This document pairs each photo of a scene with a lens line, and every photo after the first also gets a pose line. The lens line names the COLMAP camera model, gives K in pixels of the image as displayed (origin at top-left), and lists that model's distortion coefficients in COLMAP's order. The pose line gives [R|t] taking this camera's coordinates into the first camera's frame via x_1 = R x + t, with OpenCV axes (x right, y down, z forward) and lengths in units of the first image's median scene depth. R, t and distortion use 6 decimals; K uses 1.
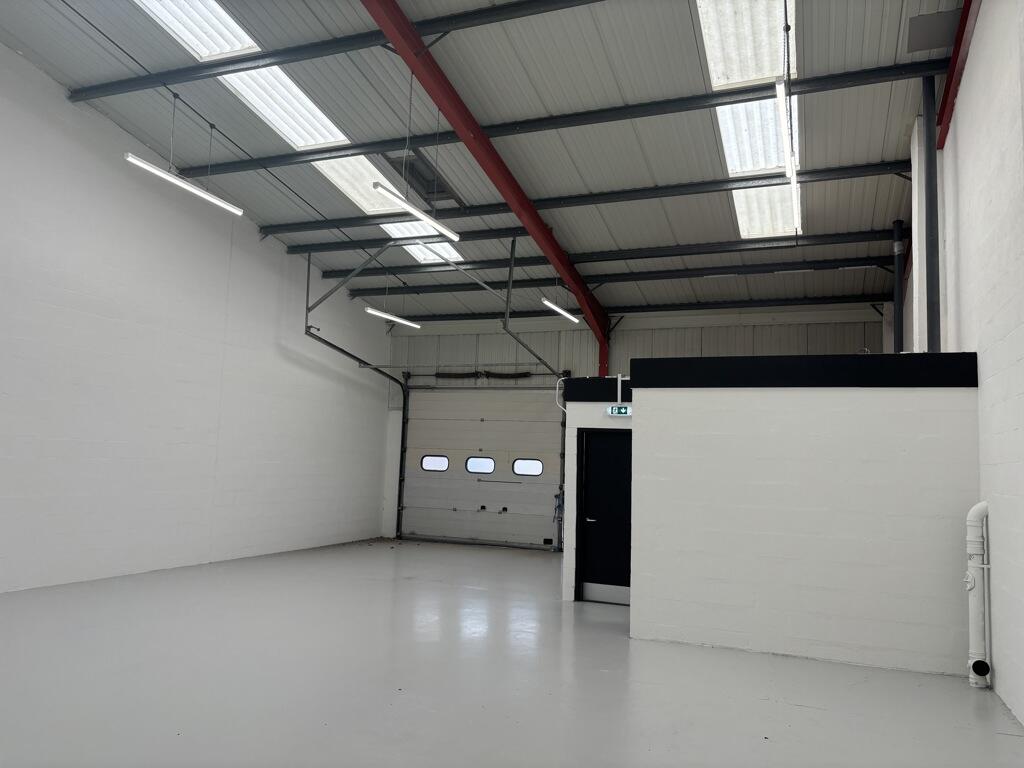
lens RADIAL K [[788.7, 0, 513.0], [0, 788.7, 386.6], [0, 0, 1]] dist [0.051124, -0.046270]
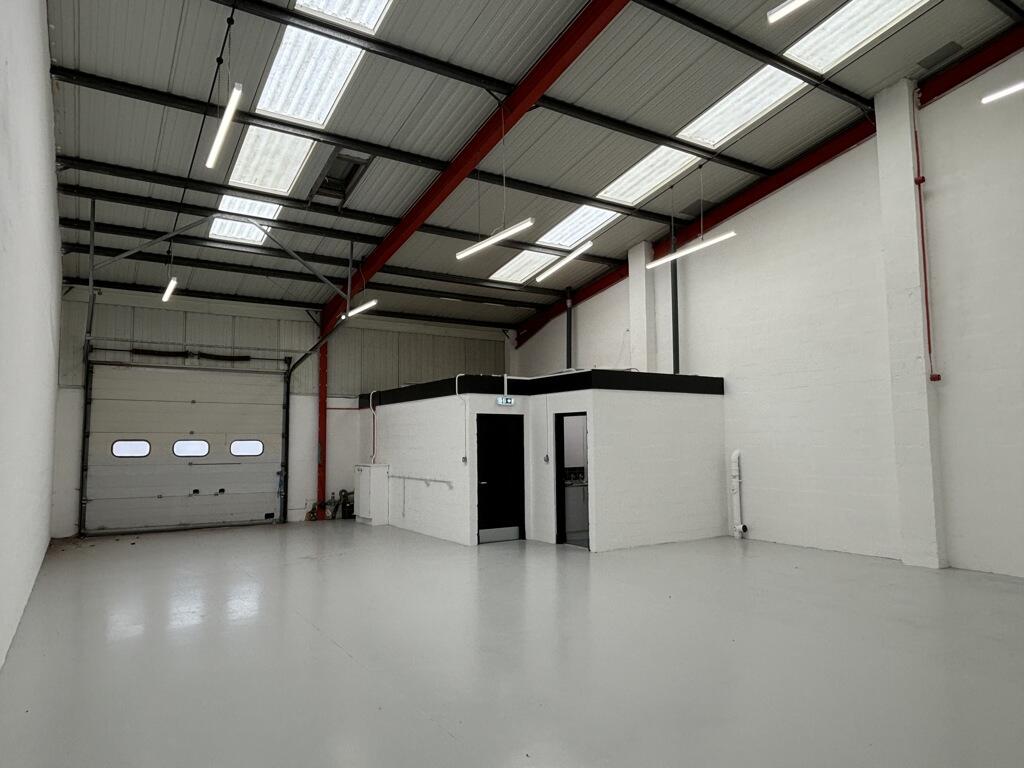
lens RADIAL K [[665.0, 0, 521.7], [0, 665.0, 374.1], [0, 0, 1]] dist [0.000014, -0.006067]
pose [[0.560367, 0.043669, 0.827093, -0.496105], [-0.052228, 0.998485, -0.017333, 0.001841], [-0.826596, -0.033485, 0.561798, 0.208083]]
